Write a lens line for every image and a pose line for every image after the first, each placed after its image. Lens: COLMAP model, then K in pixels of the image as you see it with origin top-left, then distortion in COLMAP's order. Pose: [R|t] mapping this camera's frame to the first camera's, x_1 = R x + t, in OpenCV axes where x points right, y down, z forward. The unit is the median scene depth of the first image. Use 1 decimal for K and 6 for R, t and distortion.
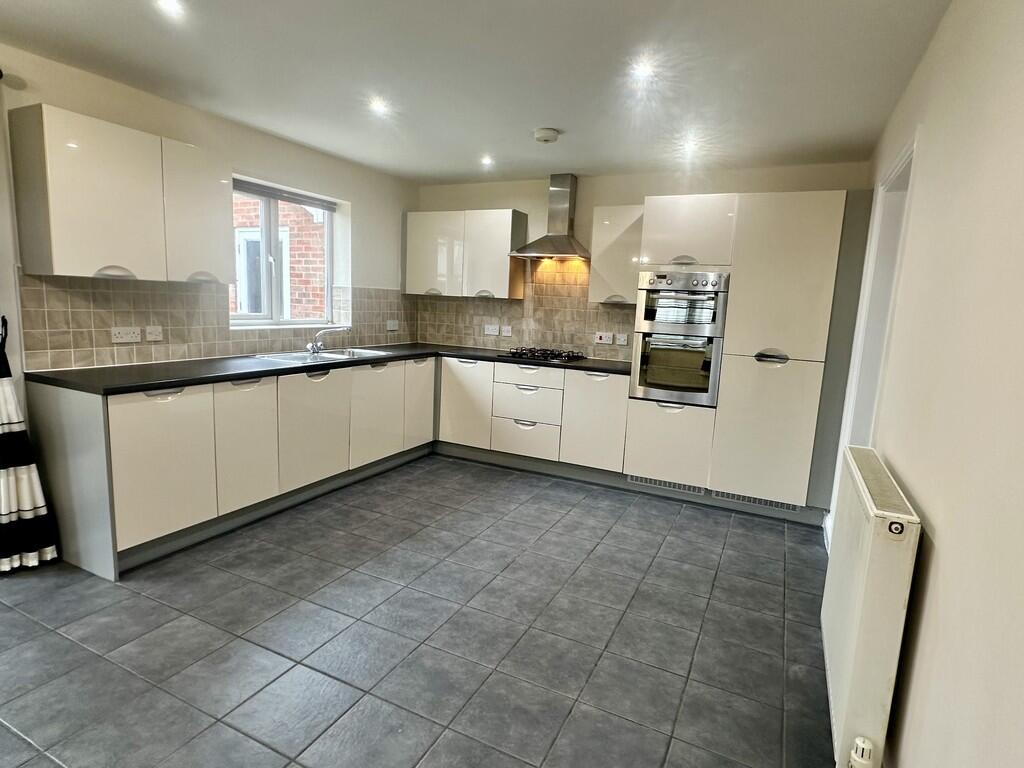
lens RADIAL K [[551.6, 0, 512.0], [0, 551.6, 384.0], [0, 0, 1]] dist [0.000197, -0.000305]
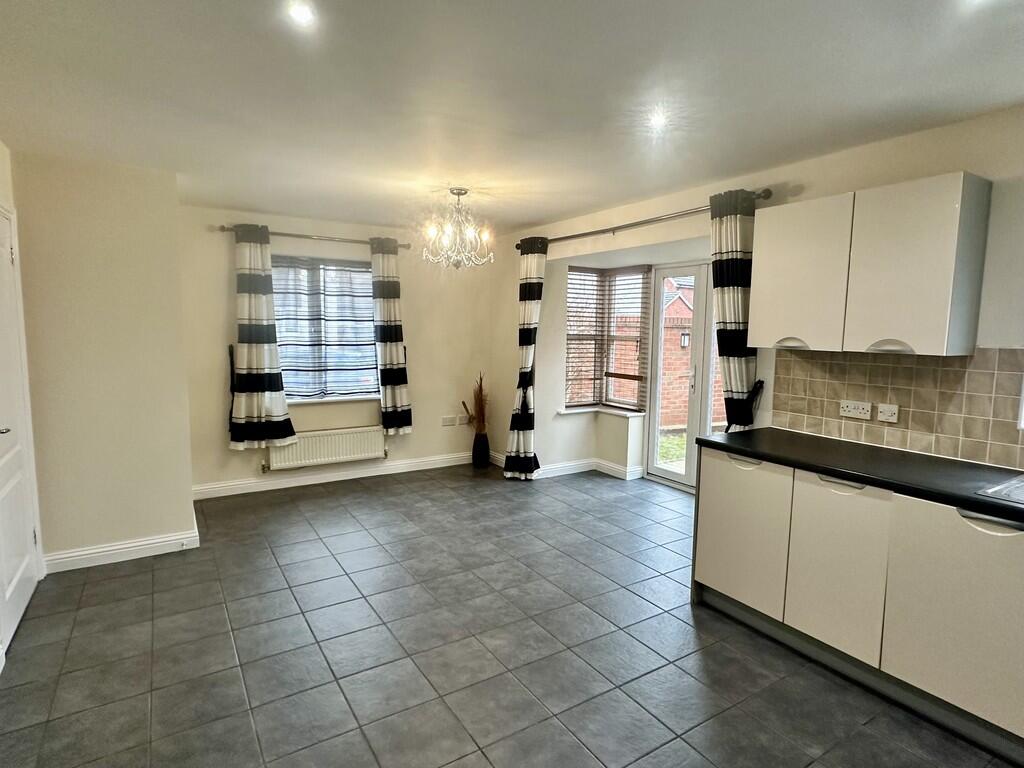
lens RADIAL K [[551.6, 0, 512.0], [0, 551.6, 384.0], [0, 0, 1]] dist [0.000197, -0.000305]
pose [[-0.515483, 0.031398, -0.856324, 0.399083], [-0.169297, 0.975899, 0.137695, -0.165487], [0.840009, 0.215952, -0.497744, 0.996790]]
